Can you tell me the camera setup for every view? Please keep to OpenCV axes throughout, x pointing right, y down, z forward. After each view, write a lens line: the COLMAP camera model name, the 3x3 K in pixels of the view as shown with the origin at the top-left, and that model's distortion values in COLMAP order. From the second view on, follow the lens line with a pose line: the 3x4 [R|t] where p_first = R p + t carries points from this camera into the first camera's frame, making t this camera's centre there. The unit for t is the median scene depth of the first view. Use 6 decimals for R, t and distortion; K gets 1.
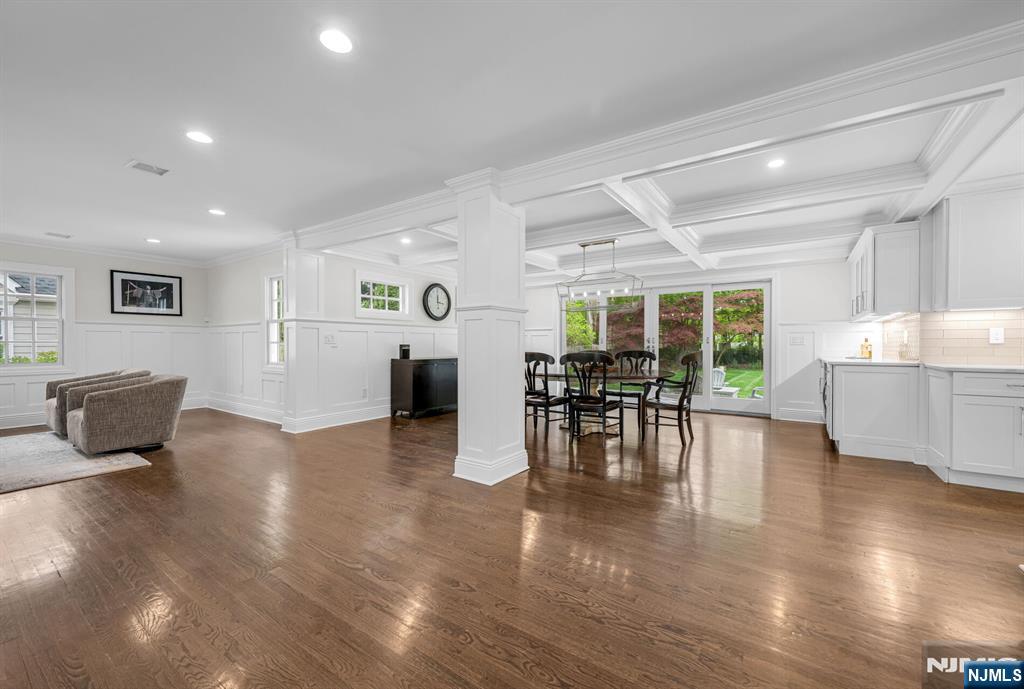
lens RADIAL K [[416.9, 0, 513.2], [0, 416.9, 348.2], [0, 0, 1]] dist [0.000566, -0.000334]
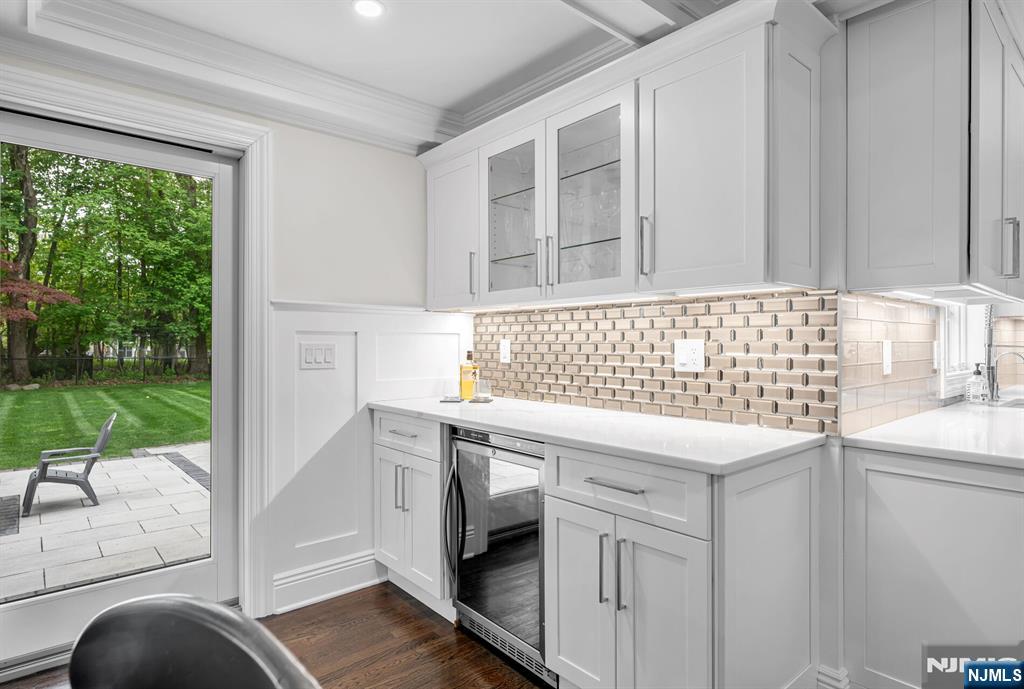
lens RADIAL K [[561.8, 0, 520.5], [0, 561.8, 342.1], [0, 0, 1]] dist [-0.002773, 0.000768]
pose [[0.252224, -0.002220, 0.967666, 0.276423], [0.007412, 0.999972, 0.000363, -0.027966], [-0.967640, 0.007081, 0.252234, 0.703558]]
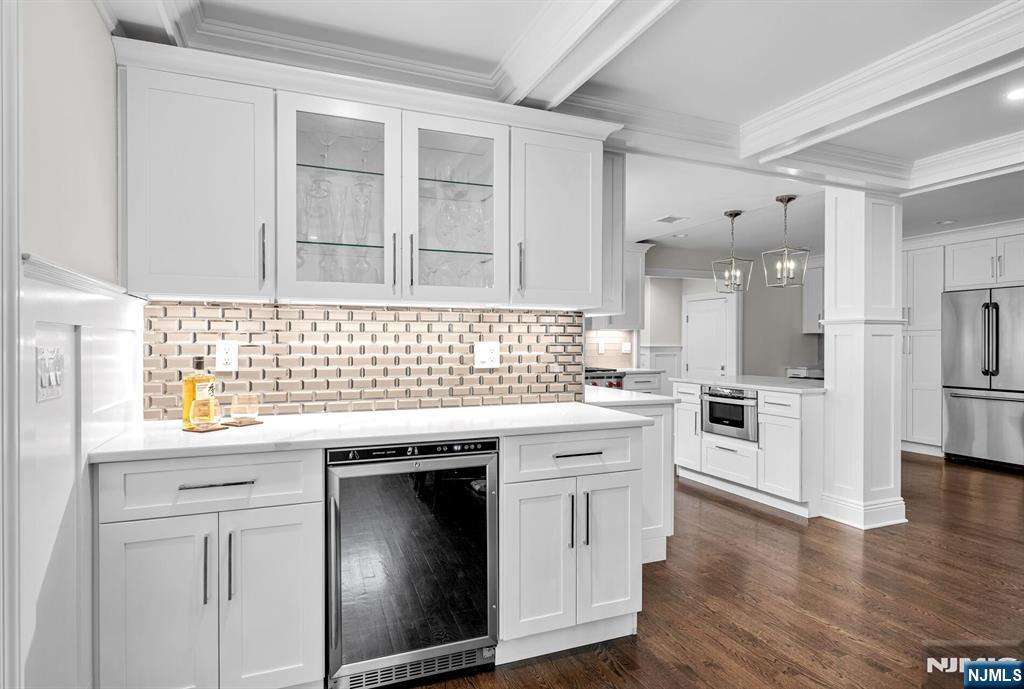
lens RADIAL K [[561.8, 0, 509.8], [0, 561.8, 345.0], [0, 0, 1]] dist [-0.002773, 0.000768]
pose [[-0.838734, -0.005909, 0.544510, 0.393584], [0.000427, 0.999934, 0.011509, -0.031444], [-0.544542, 0.009885, -0.838675, 1.051197]]
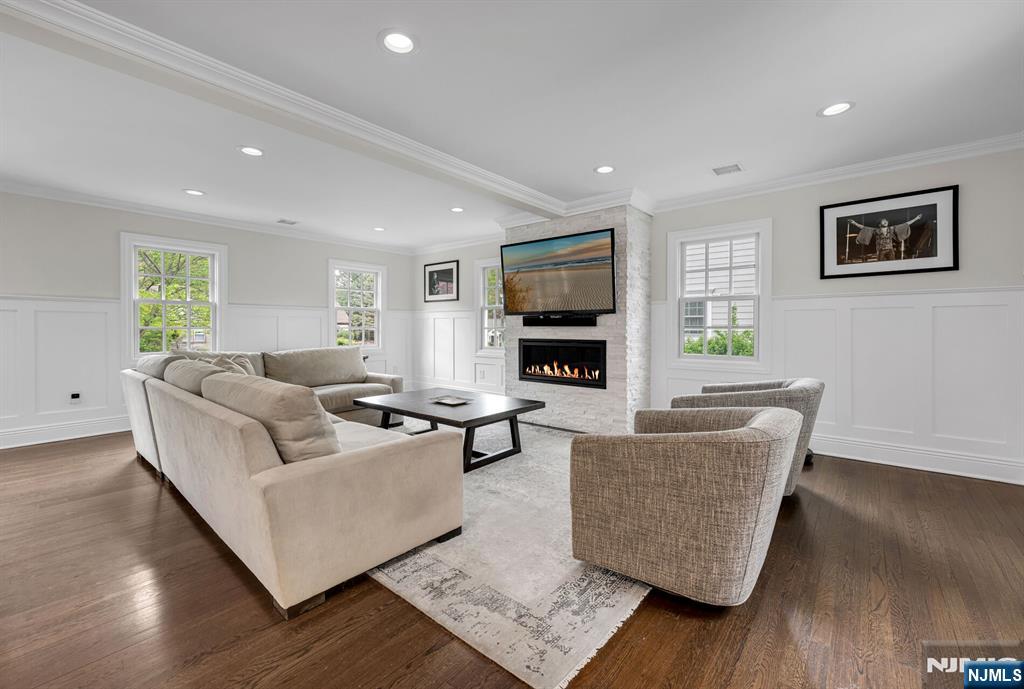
lens RADIAL K [[416.9, 0, 526.1], [0, 416.9, 330.7], [0, 0, 1]] dist [0.000566, -0.000334]
pose [[-0.070249, 0.001033, -0.997529, -0.335520], [-0.010452, 0.999944, 0.001772, -0.006665], [0.997475, 0.010551, -0.070234, 0.616915]]
